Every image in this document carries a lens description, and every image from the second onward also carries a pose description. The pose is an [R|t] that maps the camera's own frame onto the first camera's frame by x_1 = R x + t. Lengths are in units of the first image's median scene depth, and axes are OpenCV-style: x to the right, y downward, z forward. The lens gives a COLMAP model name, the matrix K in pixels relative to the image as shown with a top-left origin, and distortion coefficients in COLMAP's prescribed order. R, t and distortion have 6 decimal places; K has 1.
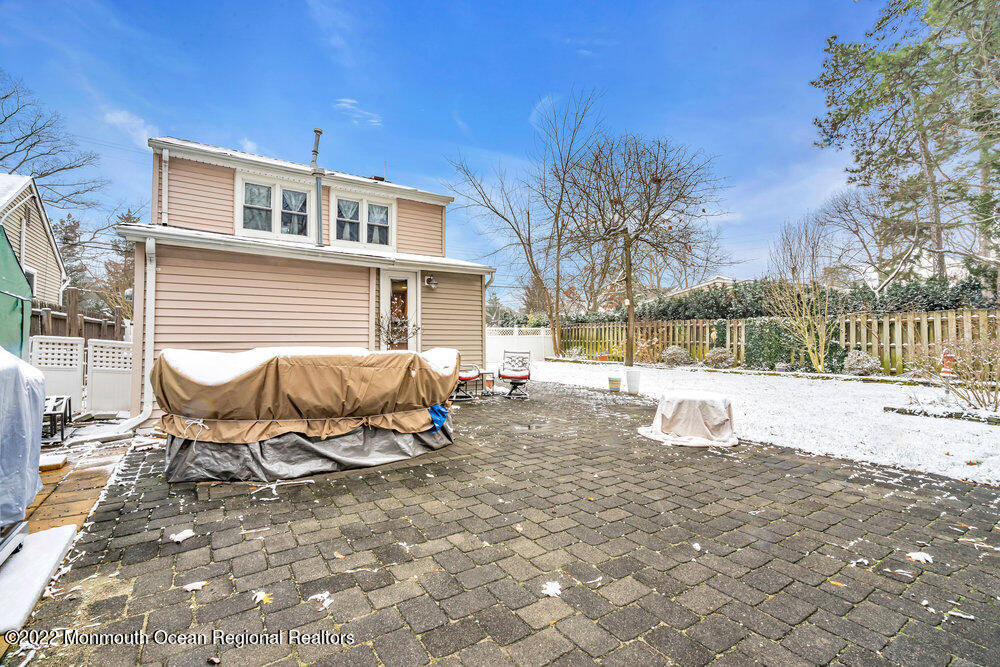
lens RADIAL K [[448.8, 0, 500.3], [0, 448.8, 333.2], [0, 0, 1]] dist [-0.002405, -0.001360]
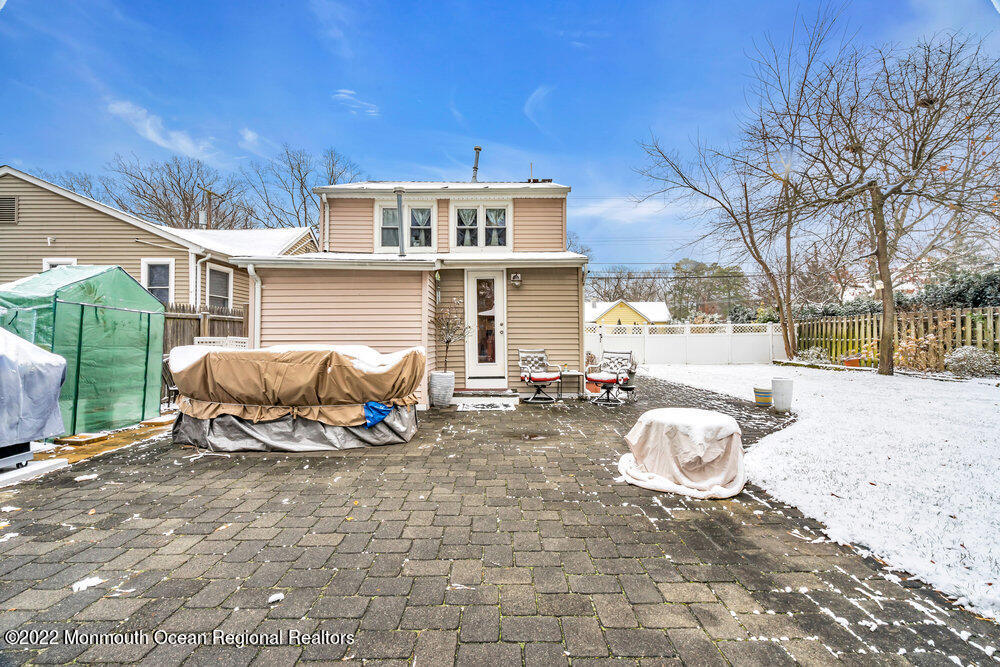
lens RADIAL K [[448.8, 0, 505.6], [0, 448.8, 336.0], [0, 0, 1]] dist [-0.002405, -0.001360]
pose [[0.838138, -0.007591, -0.545406, 0.514742], [0.011633, 0.999924, 0.003959, 0.007313], [0.545335, -0.009663, 0.838163, 0.239339]]
